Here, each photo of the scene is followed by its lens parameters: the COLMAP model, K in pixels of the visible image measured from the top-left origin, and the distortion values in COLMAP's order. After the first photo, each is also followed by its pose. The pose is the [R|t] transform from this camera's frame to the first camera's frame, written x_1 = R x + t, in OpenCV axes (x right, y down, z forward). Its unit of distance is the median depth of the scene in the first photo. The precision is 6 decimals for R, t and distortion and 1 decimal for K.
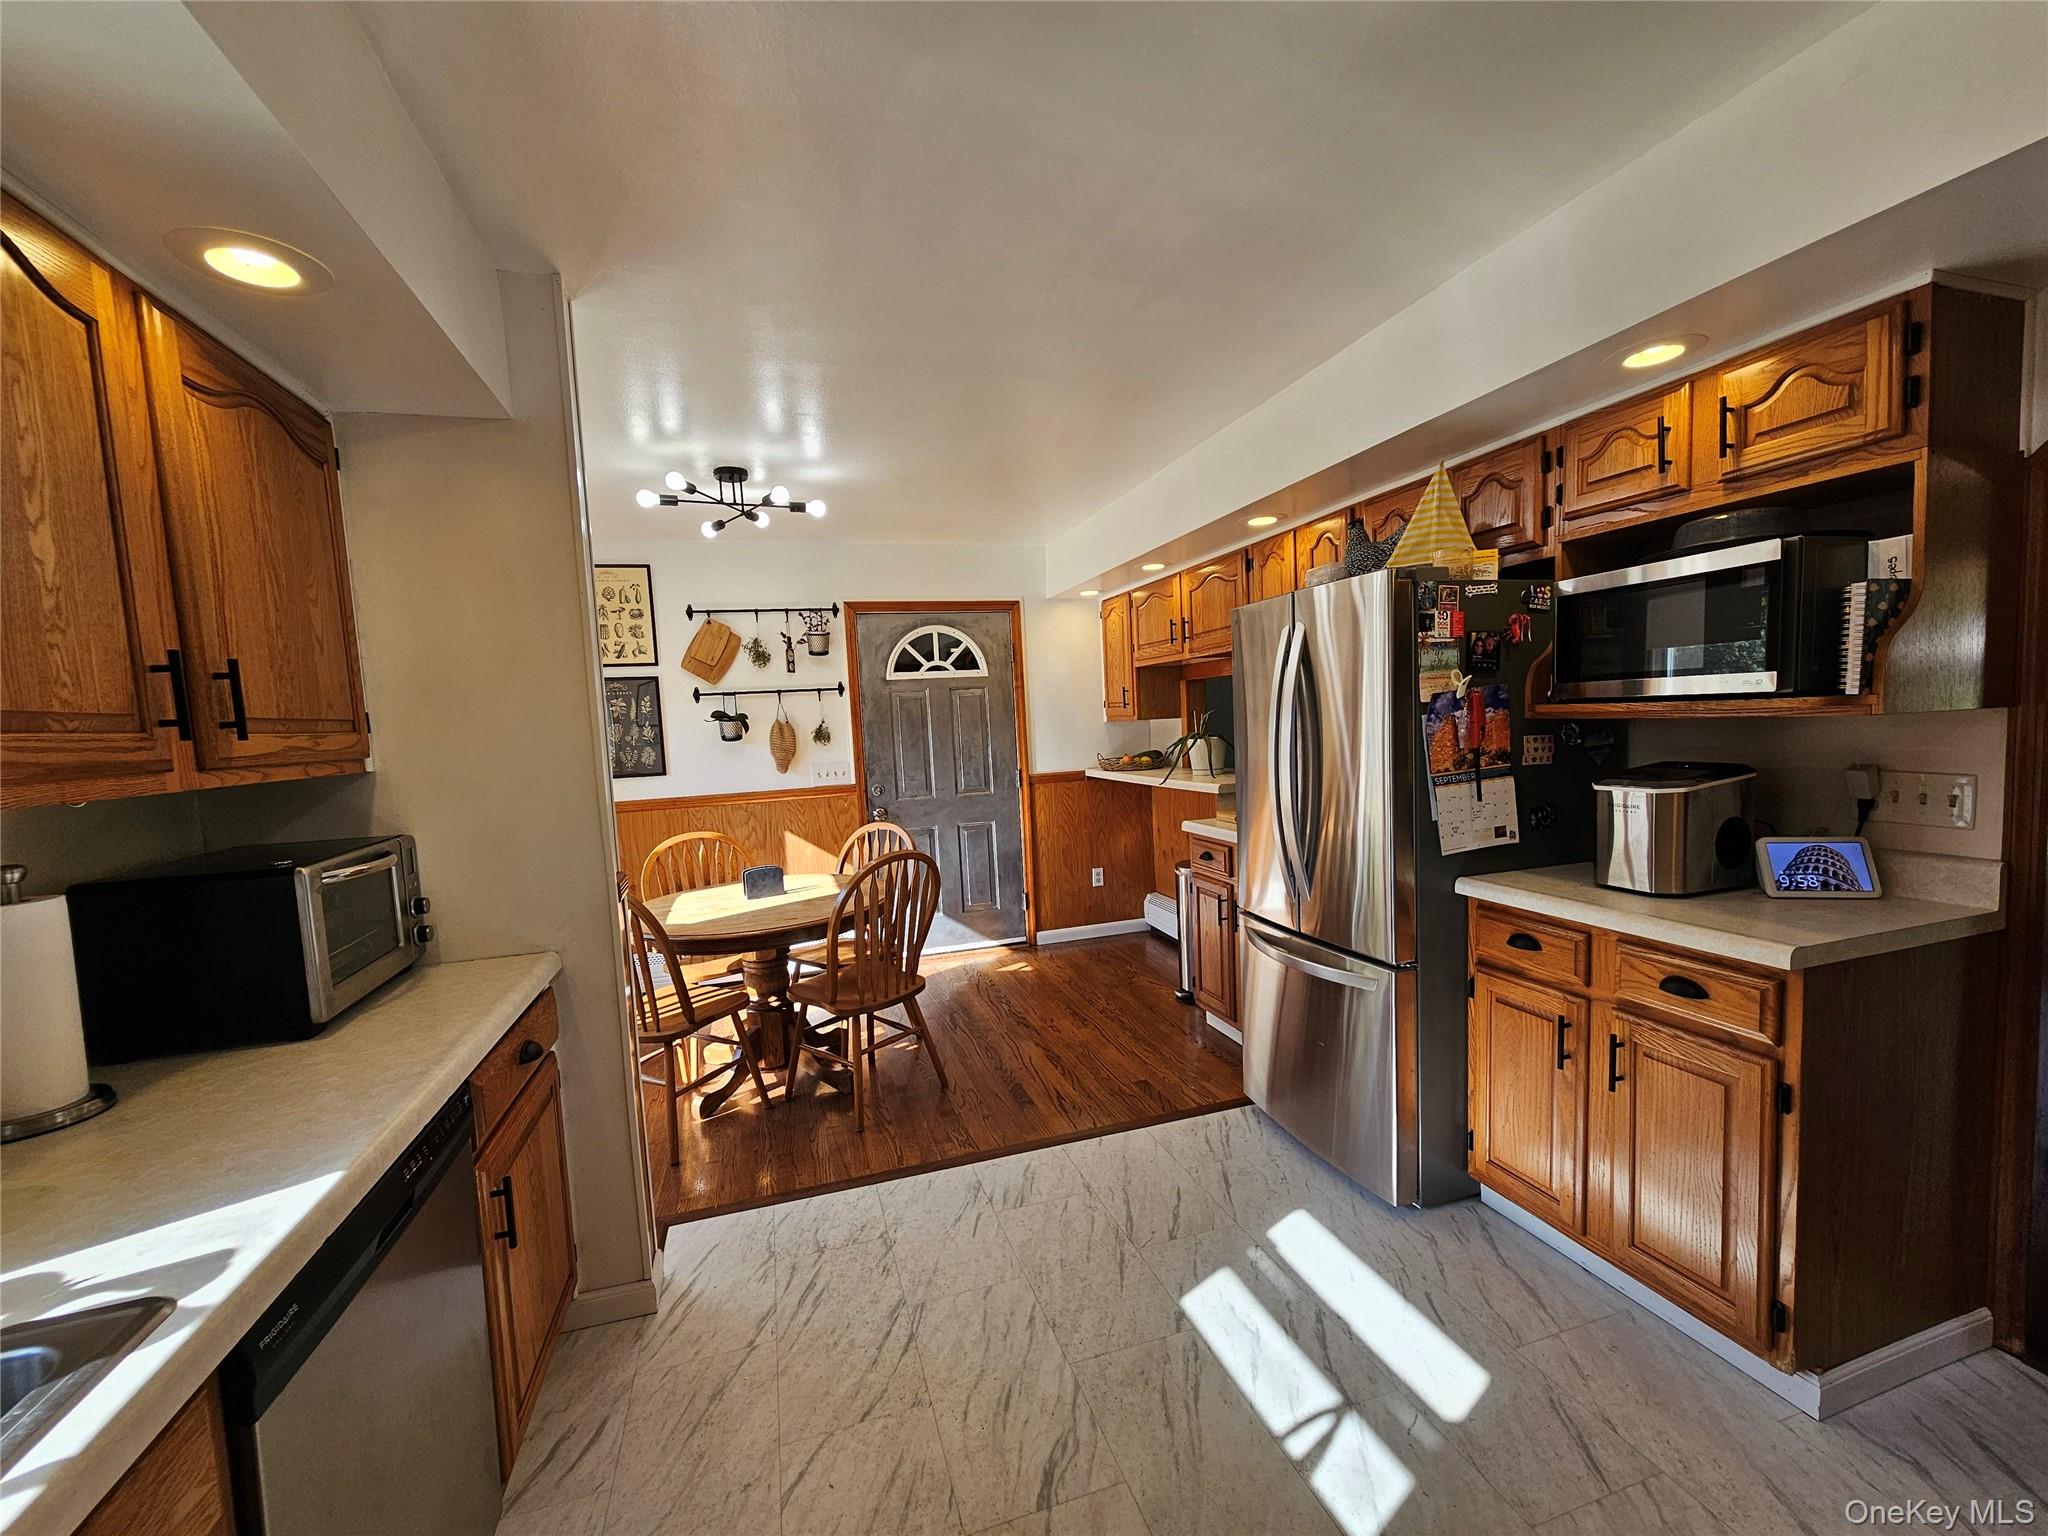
lens RADIAL K [[838.2, 0, 1022.8], [0, 838.2, 787.1], [0, 0, 1]] dist [-0.001891, -0.000168]
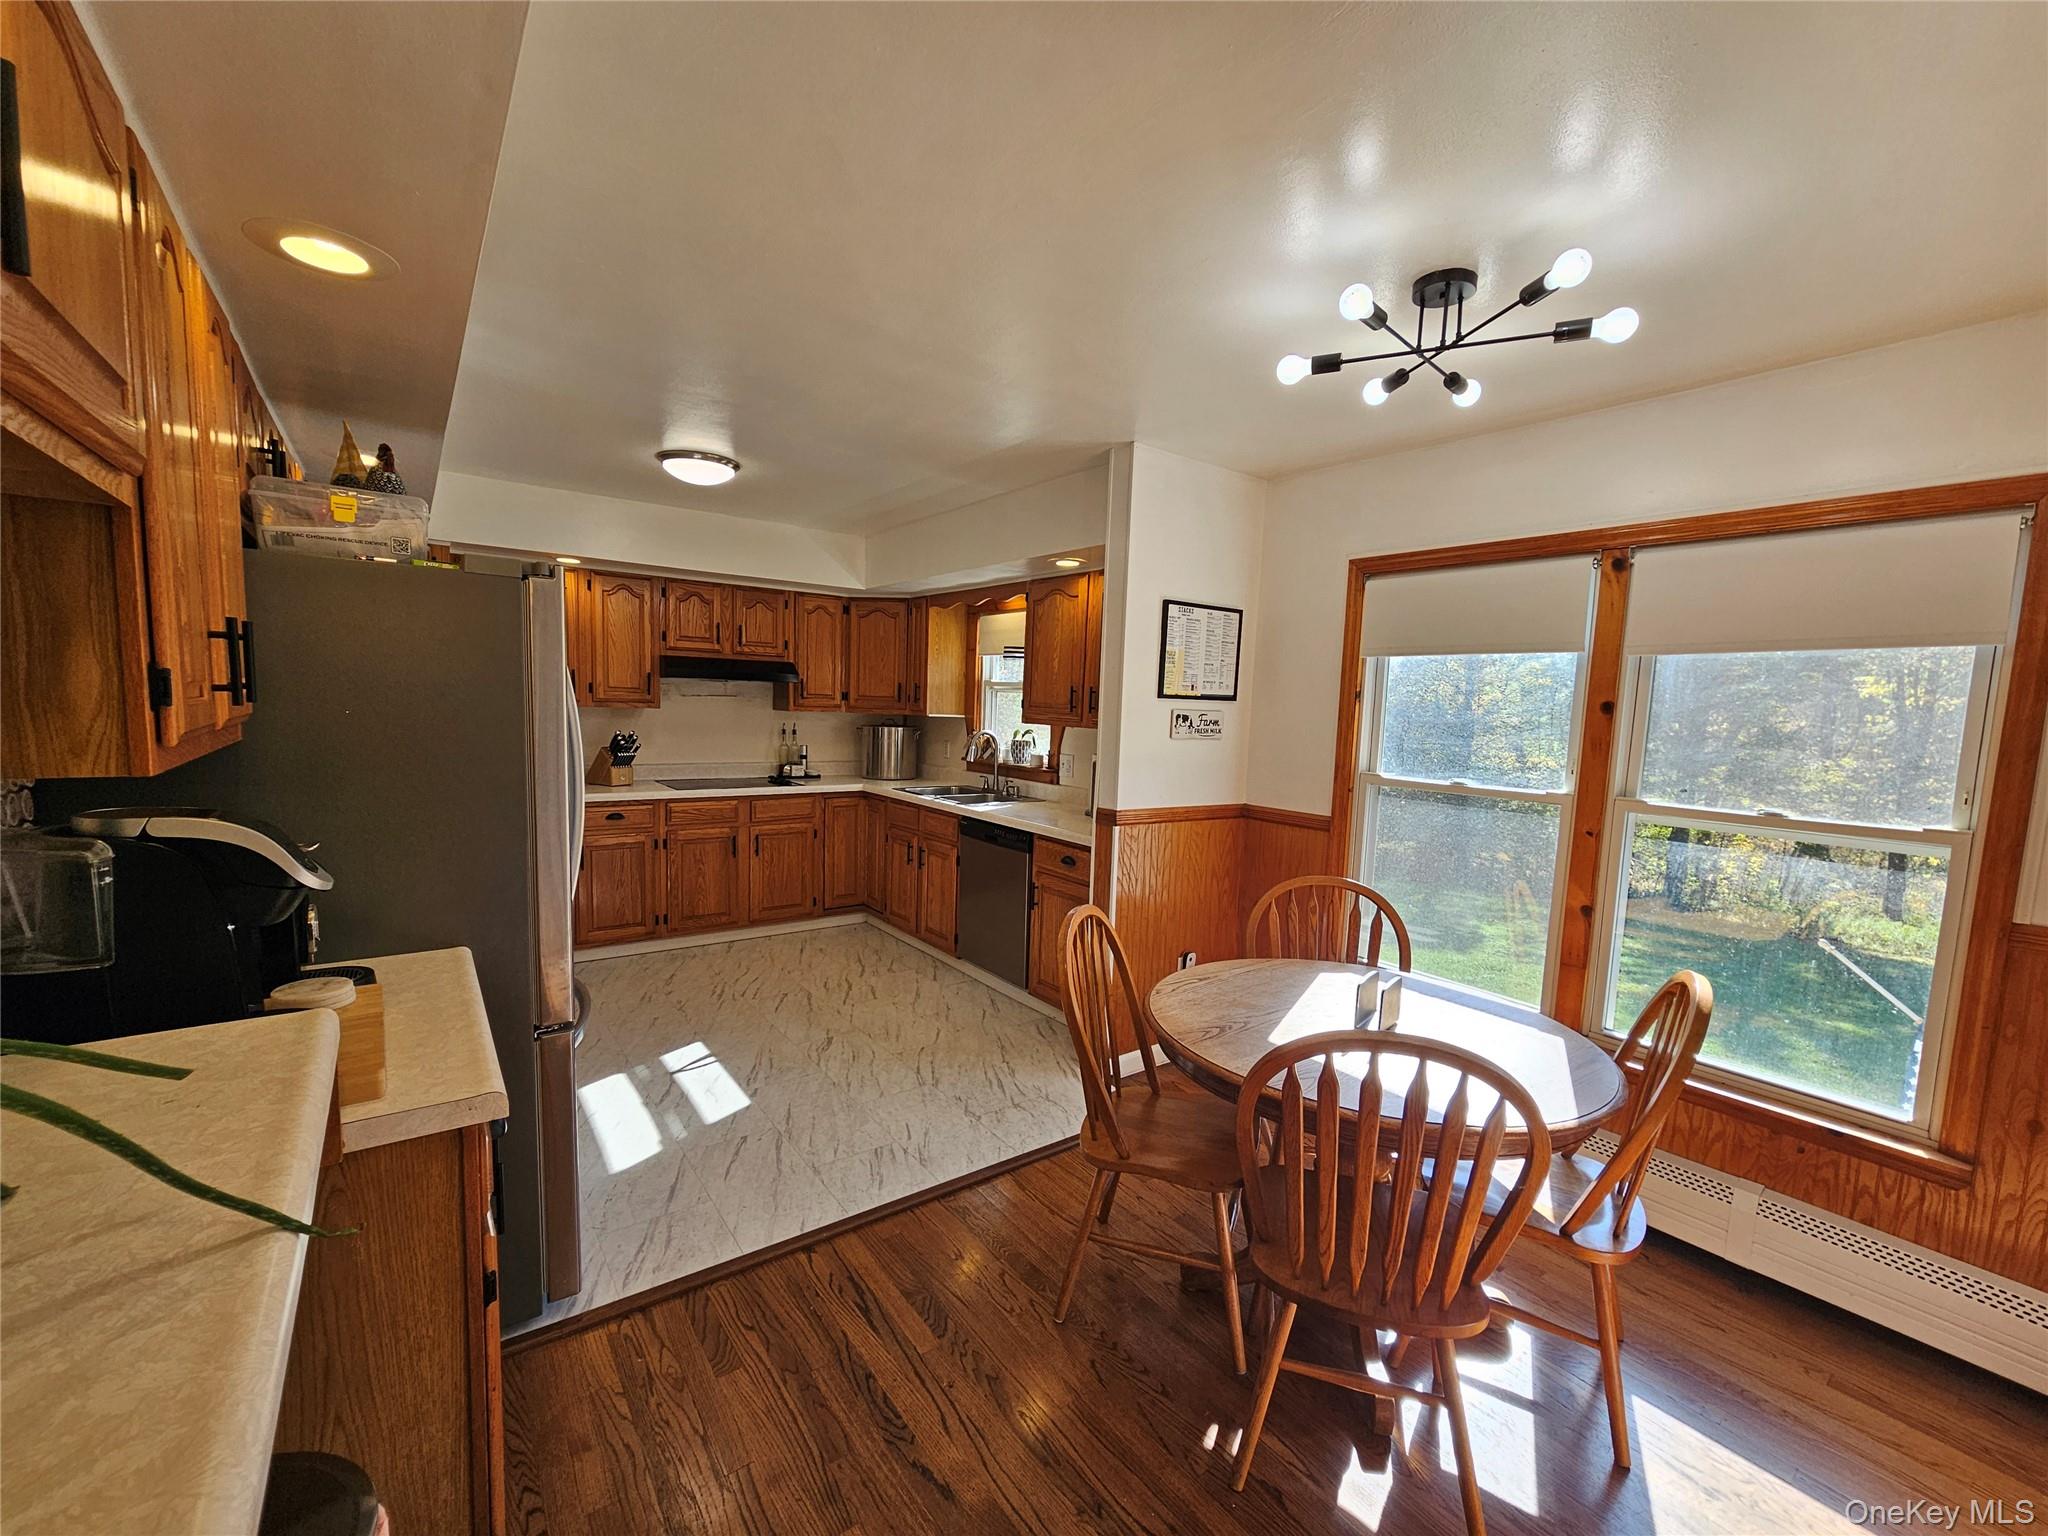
lens RADIAL K [[838.2, 0, 1022.8], [0, 838.2, 787.1], [0, 0, 1]] dist [-0.001891, -0.000168]
pose [[-0.943462, 0.047431, -0.328070, 0.087890], [-0.018715, 0.980510, 0.195577, -0.113314], [0.330952, 0.190659, -0.924186, 1.117256]]
